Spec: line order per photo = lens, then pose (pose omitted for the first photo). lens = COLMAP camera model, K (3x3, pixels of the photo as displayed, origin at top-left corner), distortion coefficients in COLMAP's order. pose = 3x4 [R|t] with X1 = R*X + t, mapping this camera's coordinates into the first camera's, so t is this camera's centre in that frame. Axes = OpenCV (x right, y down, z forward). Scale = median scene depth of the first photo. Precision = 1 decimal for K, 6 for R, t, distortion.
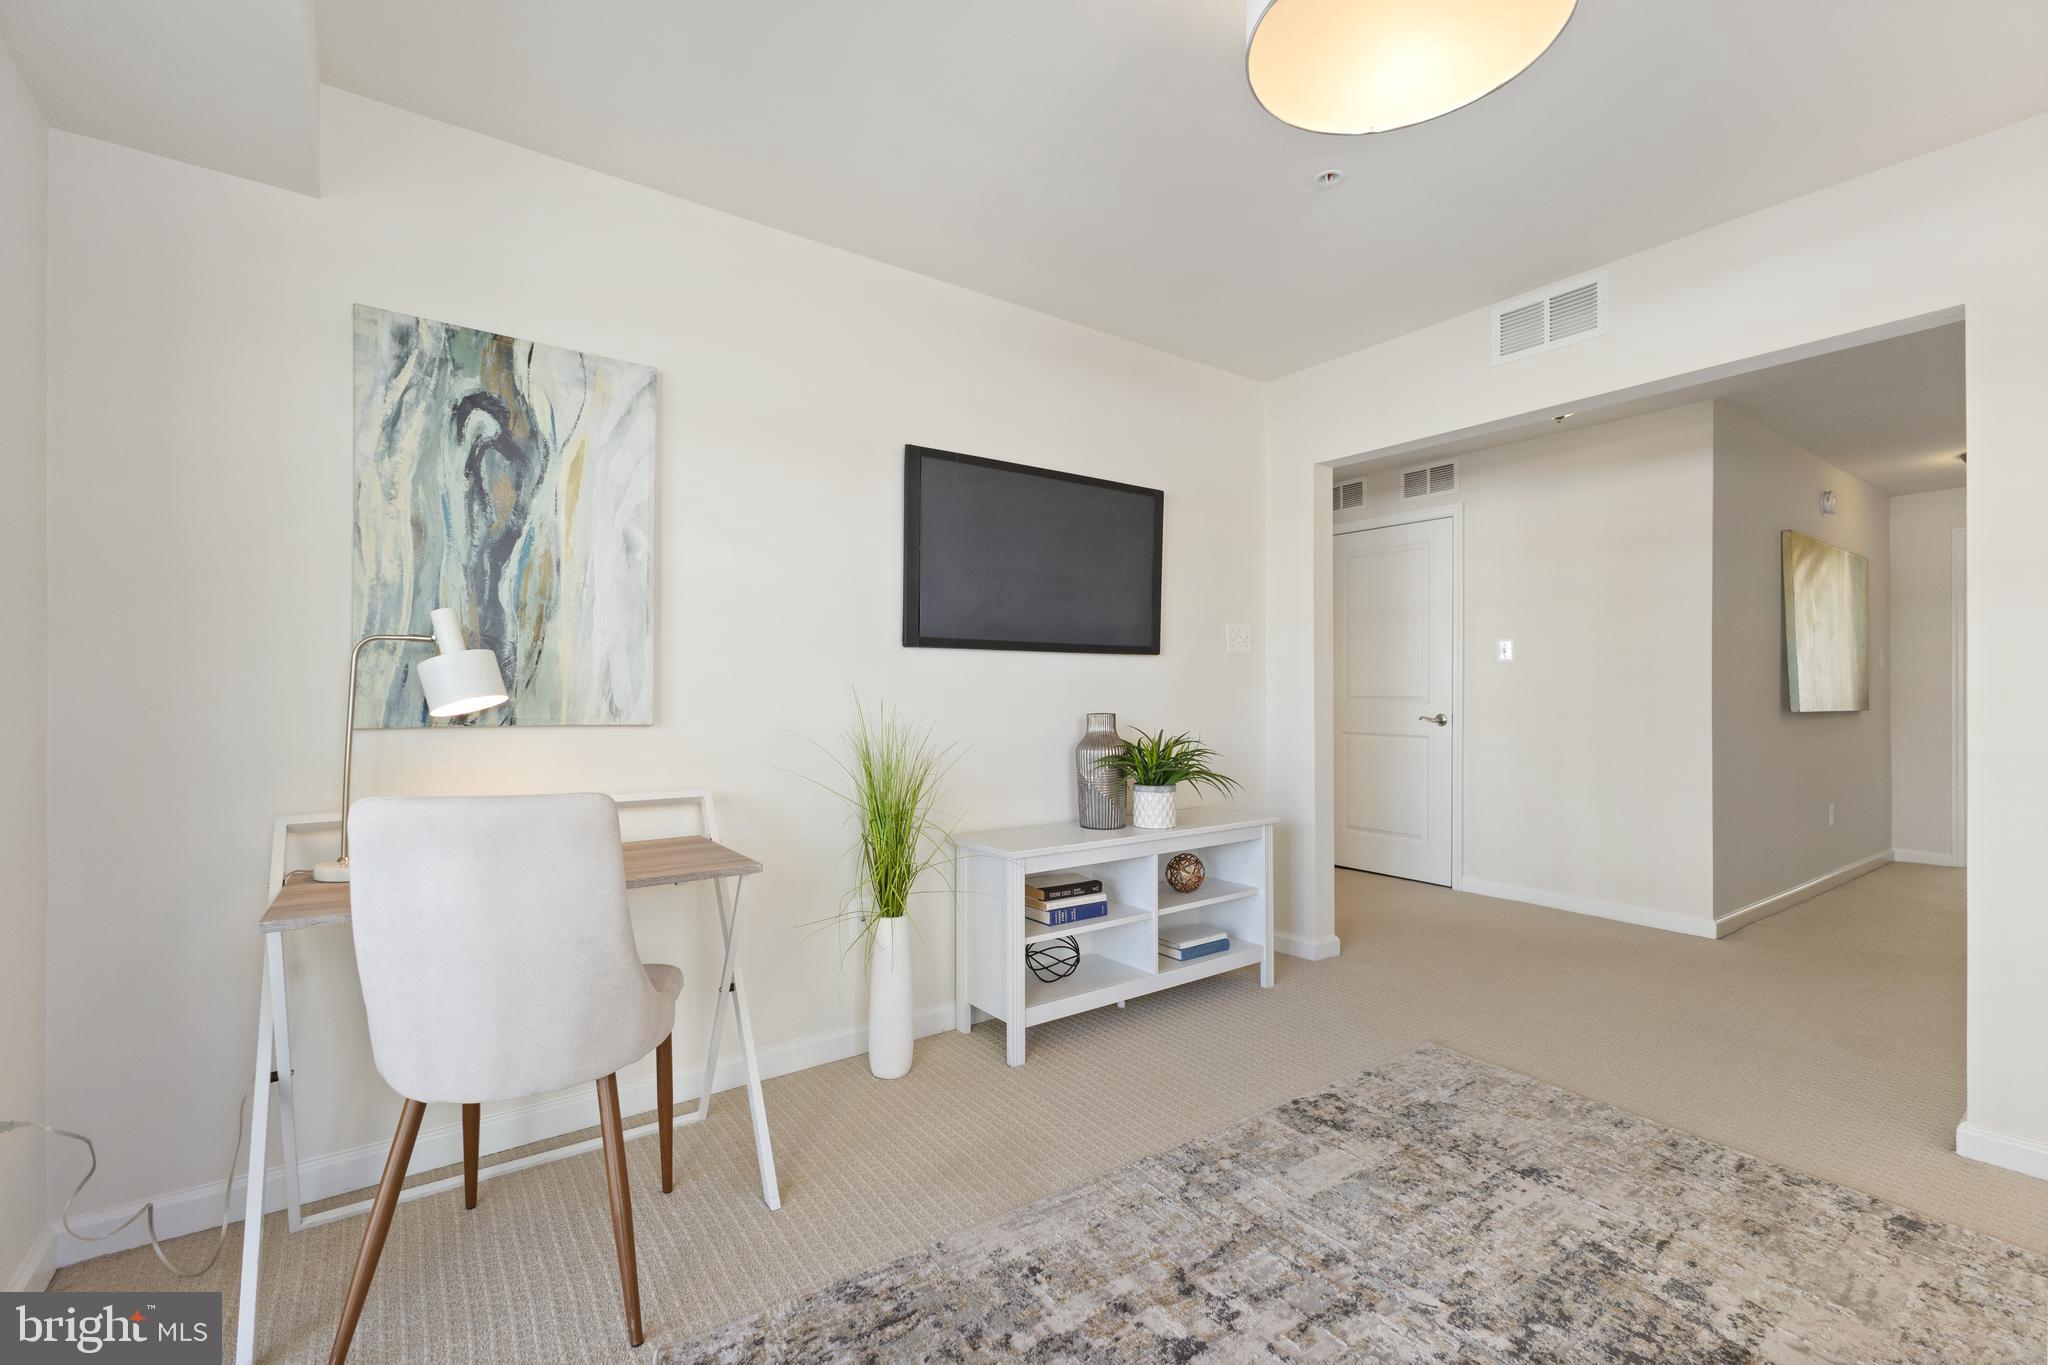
lens RADIAL K [[882.4, 0, 1024.0], [0, 882.4, 691.6], [0, 0, 1]] dist [0.011732, -0.002070]
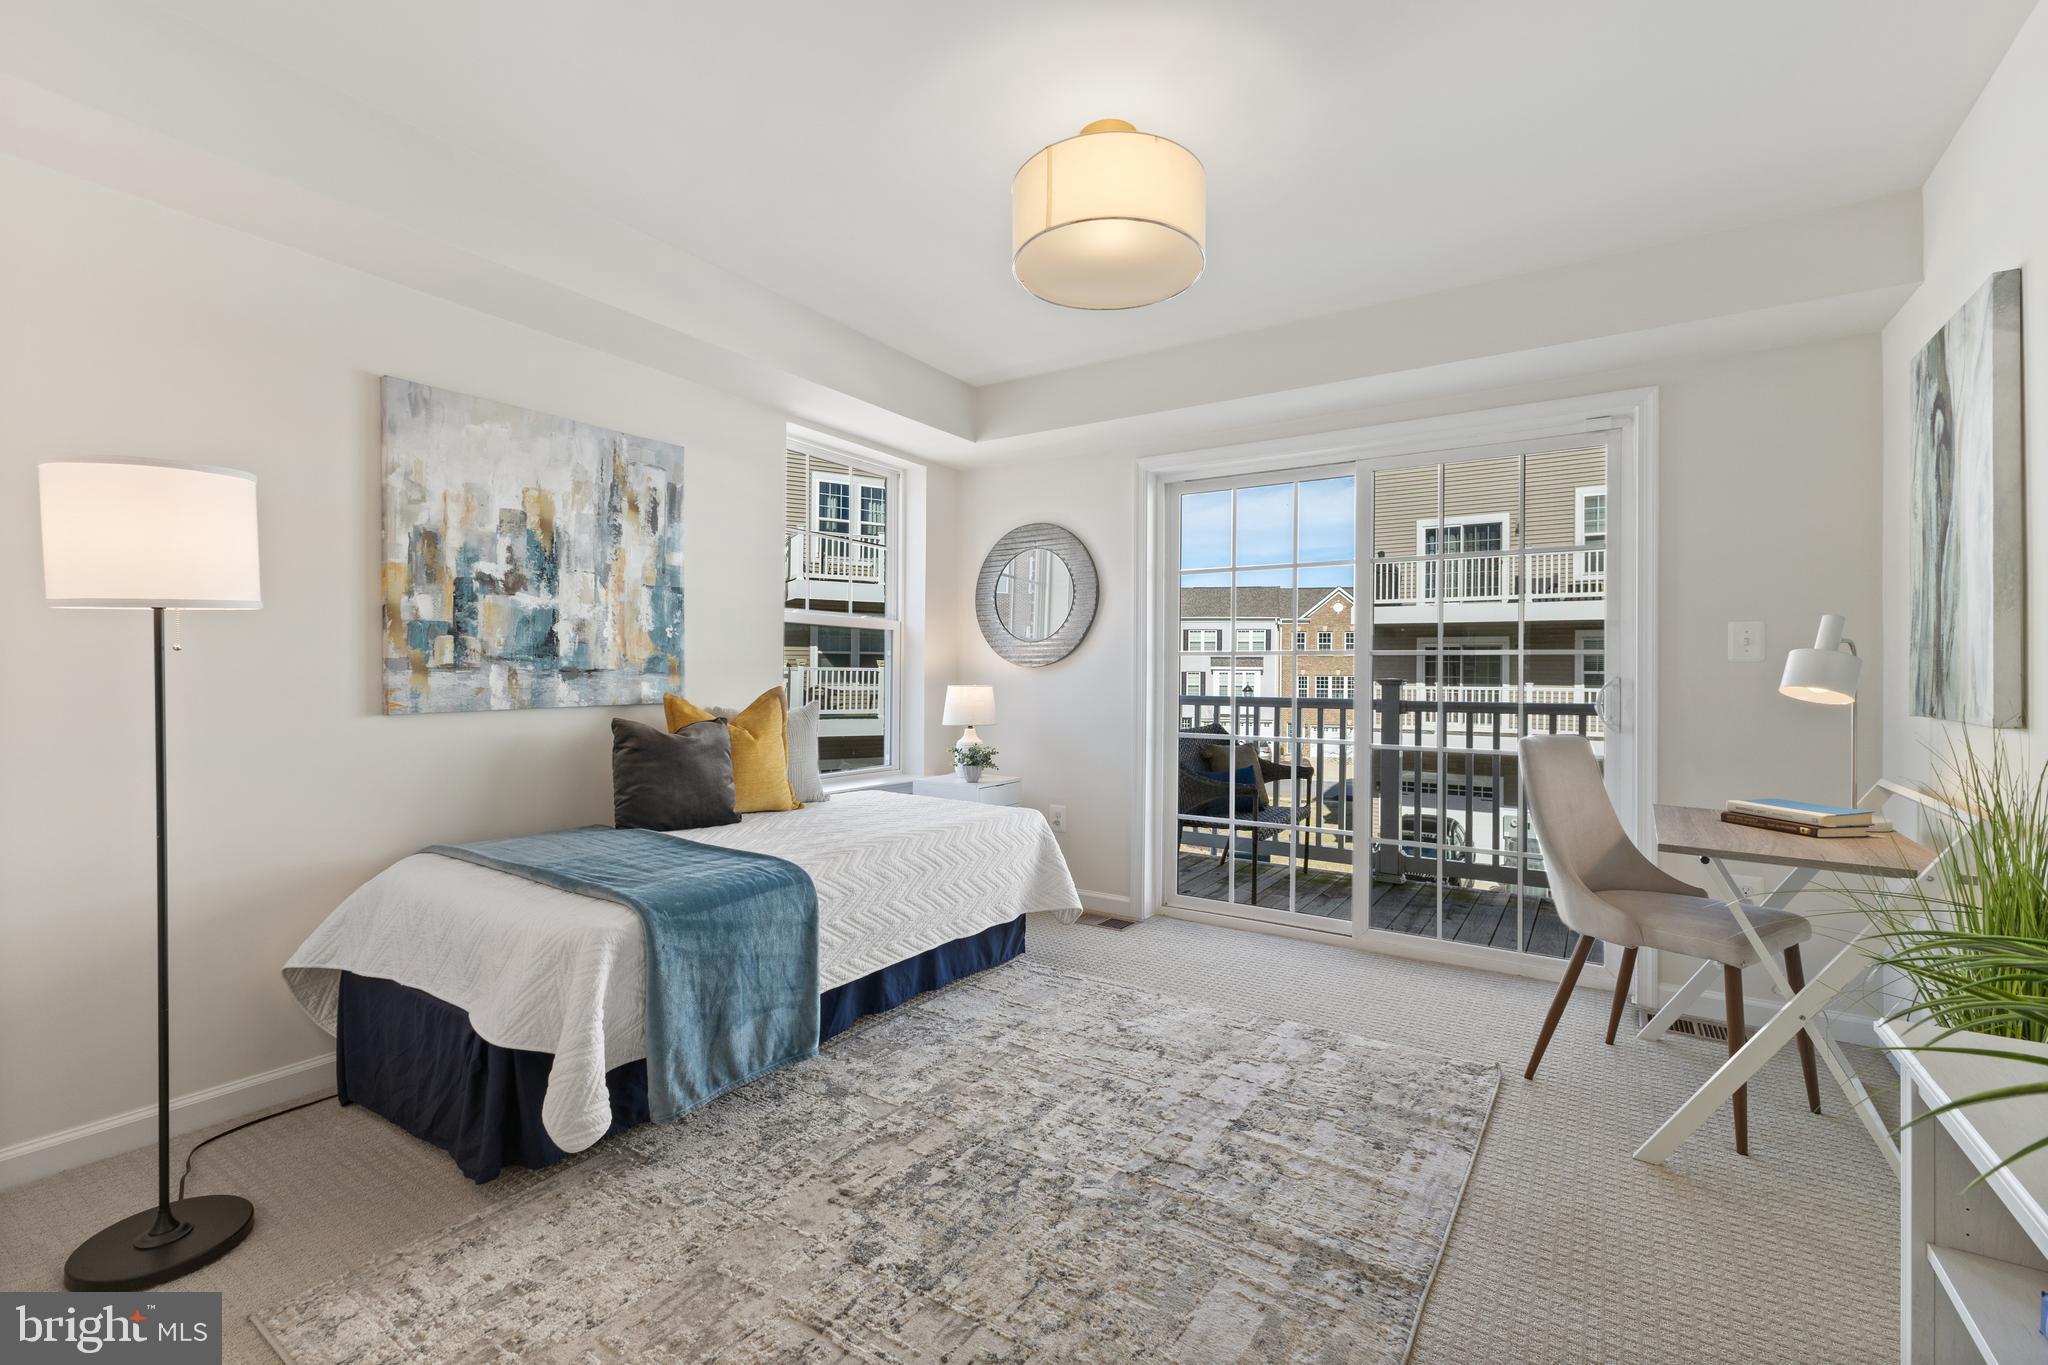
lens RADIAL K [[889.7, 0, 1023.7], [0, 889.7, 674.2], [0, 0, 1]] dist [0.013541, -0.003662]
pose [[-0.934485, -0.009578, -0.355873, 0.691747], [-0.012089, 0.999915, 0.004834, -0.003292], [0.355796, 0.008819, -0.934522, 1.486012]]
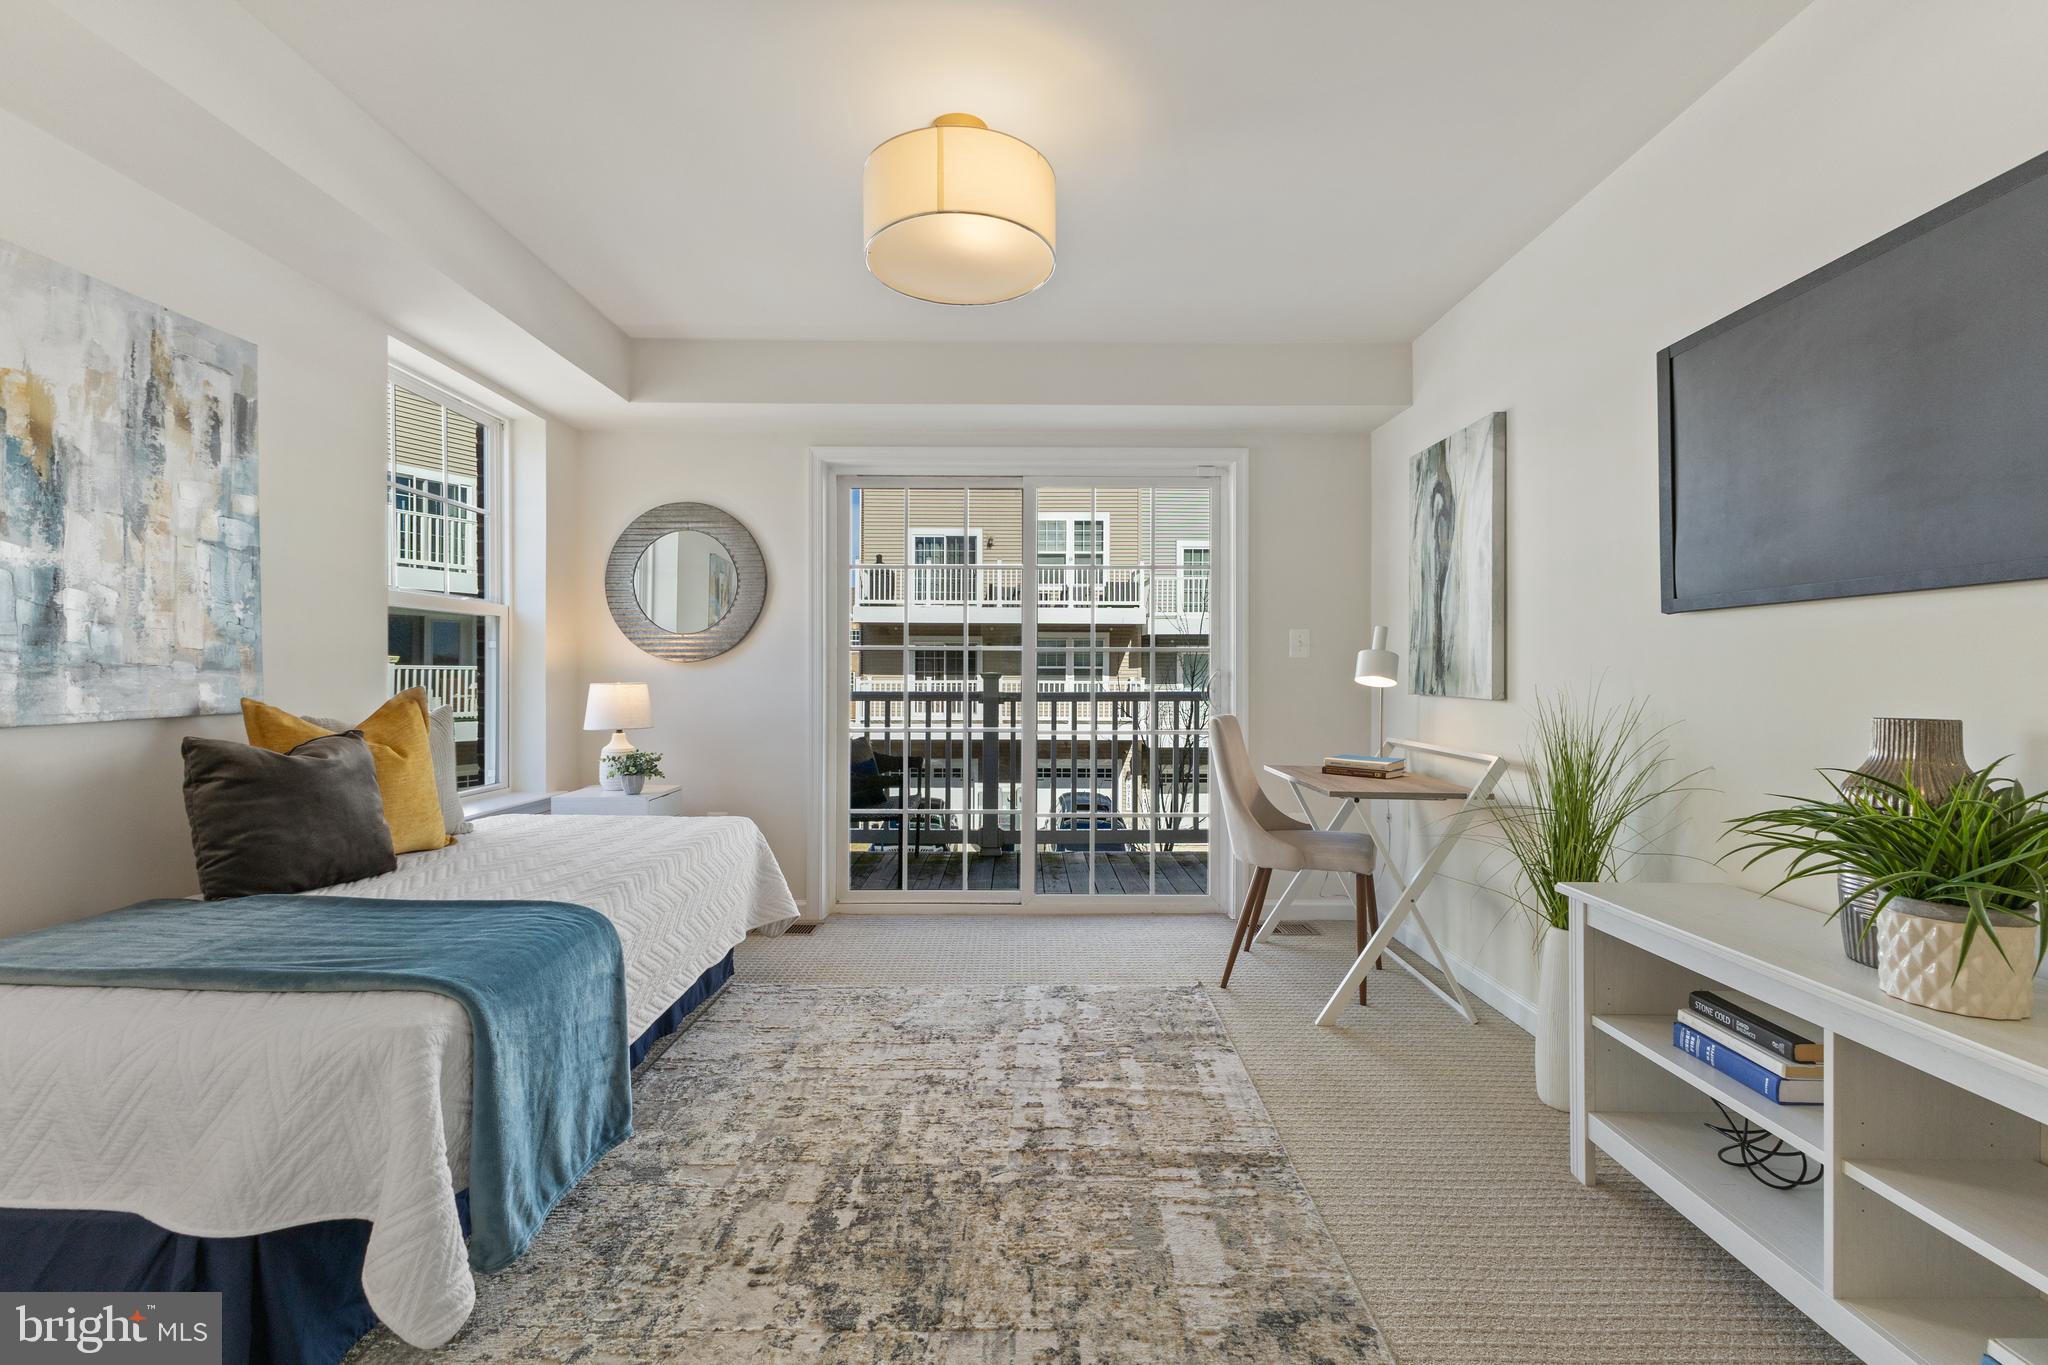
lens RADIAL K [[889.7, 0, 1025.4], [0, 889.7, 673.3], [0, 0, 1]] dist [0.013541, -0.003662]
pose [[-0.583221, -0.003701, -0.812305, 1.012775], [-0.007680, 0.999970, 0.000958, 0.005315], [0.812277, 0.006797, -0.583232, 1.236004]]
